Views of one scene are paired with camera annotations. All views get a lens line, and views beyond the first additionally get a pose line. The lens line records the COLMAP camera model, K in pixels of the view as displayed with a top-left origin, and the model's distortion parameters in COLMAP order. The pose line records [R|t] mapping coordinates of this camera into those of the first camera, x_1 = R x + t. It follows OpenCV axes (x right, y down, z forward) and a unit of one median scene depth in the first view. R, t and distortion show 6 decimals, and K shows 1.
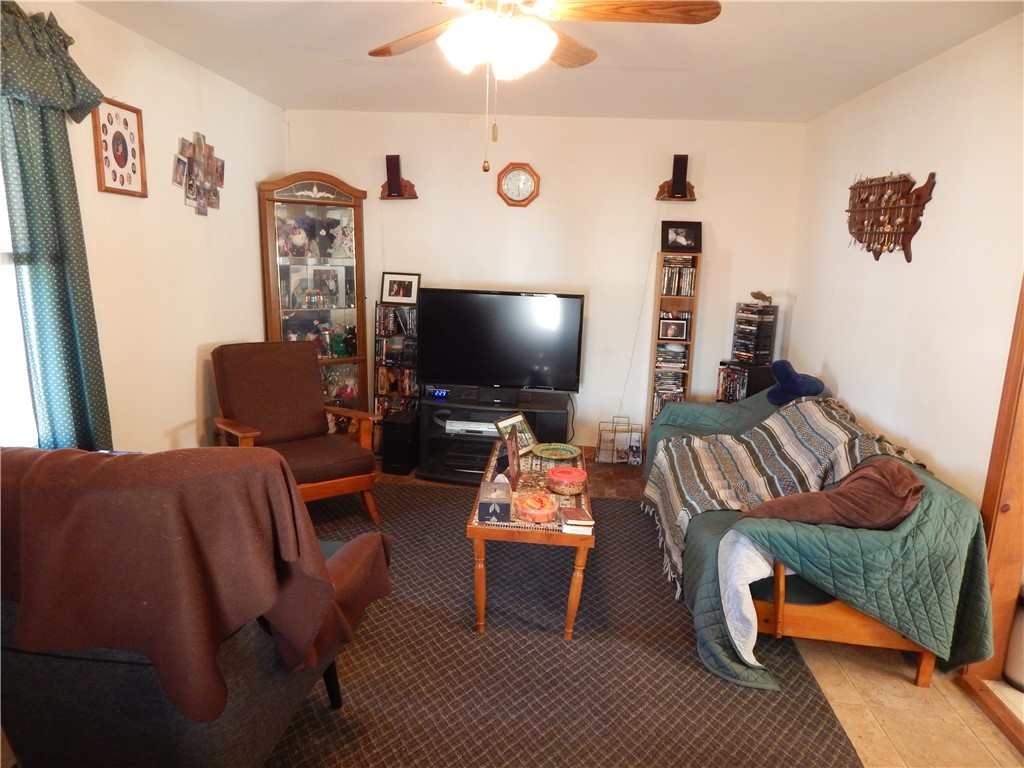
lens RADIAL K [[678.0, 0, 515.0], [0, 678.0, 381.9], [0, 0, 1]] dist [-0.008266, -0.003045]
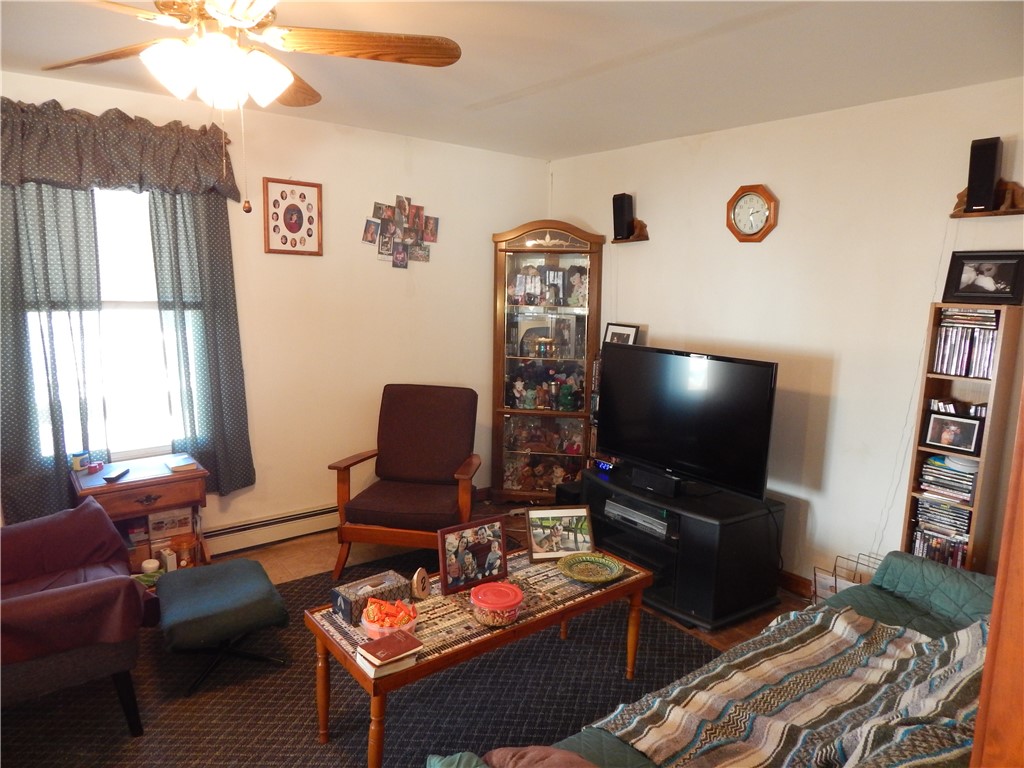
lens RADIAL K [[678.0, 0, 512.2], [0, 678.0, 382.6], [0, 0, 1]] dist [-0.008266, -0.003045]
pose [[0.665044, 0.092300, -0.741078, 0.515305], [-0.141782, 0.989890, -0.003947, -0.080155], [0.733222, 0.107696, 0.671407, 0.402040]]
